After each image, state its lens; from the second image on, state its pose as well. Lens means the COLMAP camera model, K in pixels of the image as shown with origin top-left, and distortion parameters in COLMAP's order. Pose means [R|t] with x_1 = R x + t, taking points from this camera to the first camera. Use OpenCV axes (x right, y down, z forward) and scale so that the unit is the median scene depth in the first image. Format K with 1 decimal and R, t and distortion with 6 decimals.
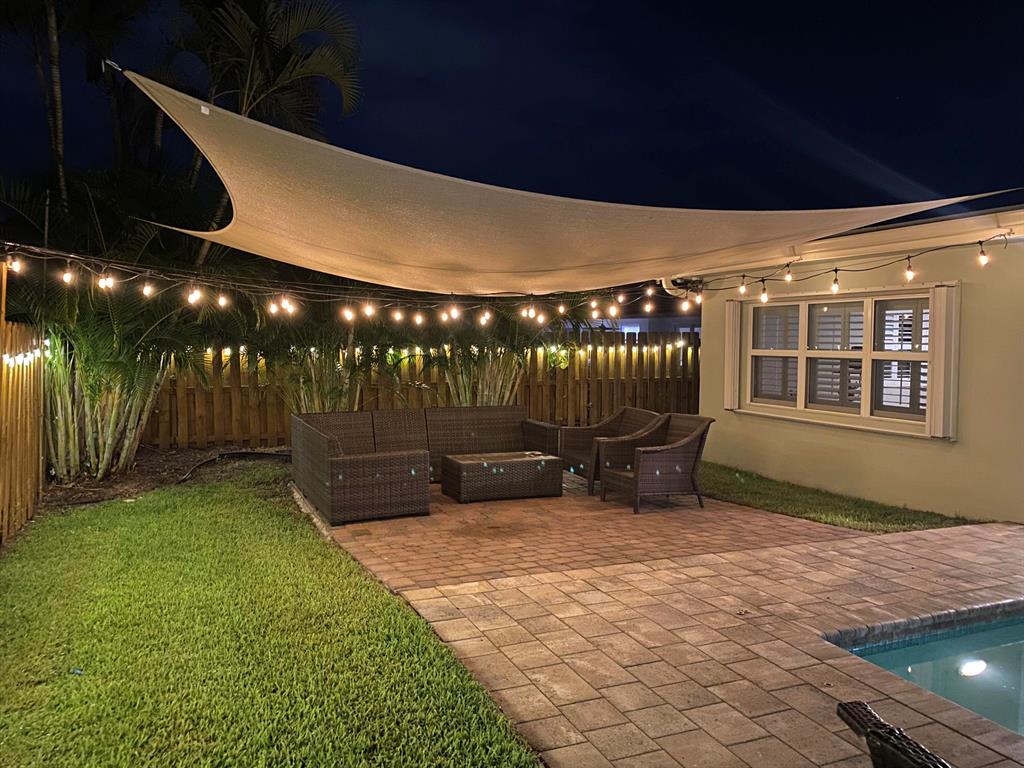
lens RADIAL K [[766.5, 0, 508.7], [0, 766.5, 388.4], [0, 0, 1]] dist [0.090251, -0.169889]
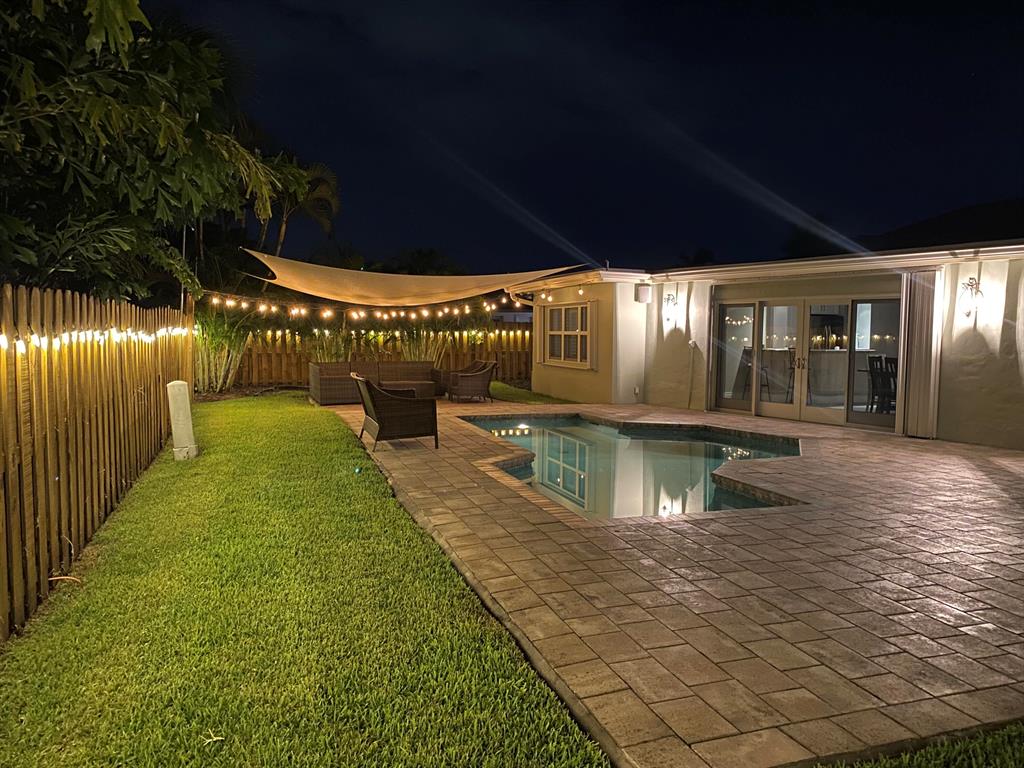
lens RADIAL K [[766.5, 0, 508.7], [0, 766.5, 388.4], [0, 0, 1]] dist [0.090251, -0.169889]
pose [[0.997348, 0.005113, -0.072605, 0.343556], [-0.004180, 0.999907, 0.012991, 0.064441], [0.072664, -0.012653, 0.997276, -0.864661]]
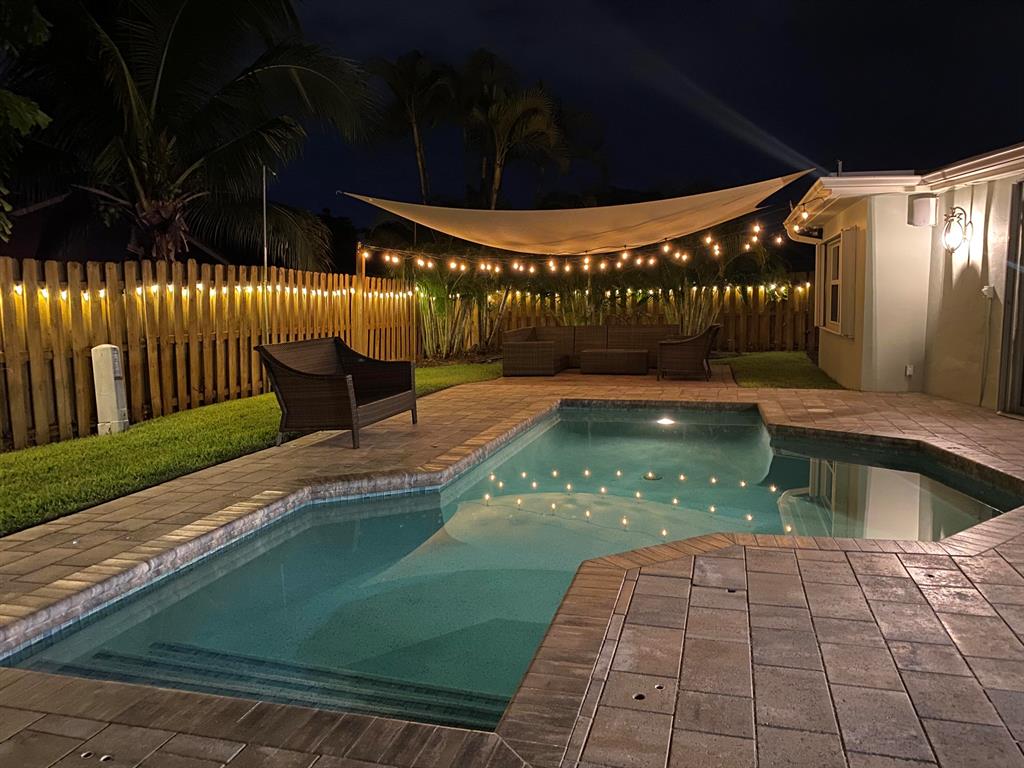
lens RADIAL K [[766.5, 0, 508.7], [0, 766.5, 388.4], [0, 0, 1]] dist [0.090251, -0.169889]
pose [[0.788626, 0.052540, -0.612624, 0.680055], [-0.017044, 0.997828, 0.063635, 0.056750], [0.614636, -0.039743, 0.787809, -0.372320]]
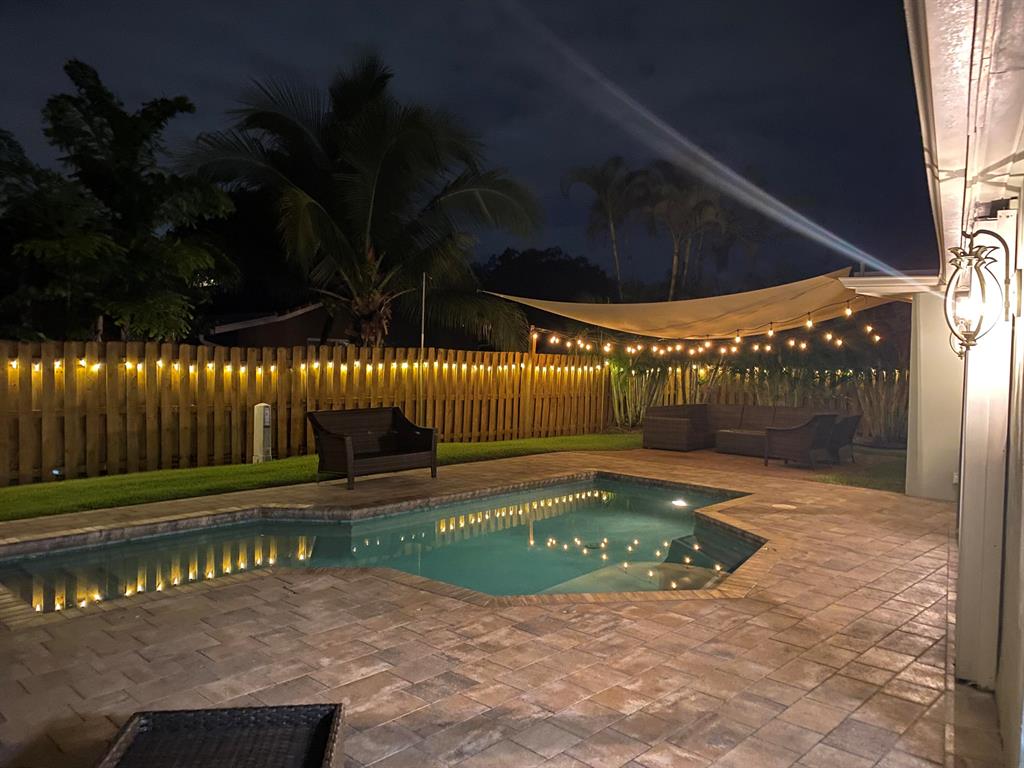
lens RADIAL K [[766.5, 0, 508.7], [0, 766.5, 388.4], [0, 0, 1]] dist [0.090251, -0.169889]
pose [[0.409174, 0.035994, -0.911746, 1.070031], [-0.069140, 0.997572, 0.008353, 0.013091], [0.909833, 0.059620, 0.410669, -0.153625]]
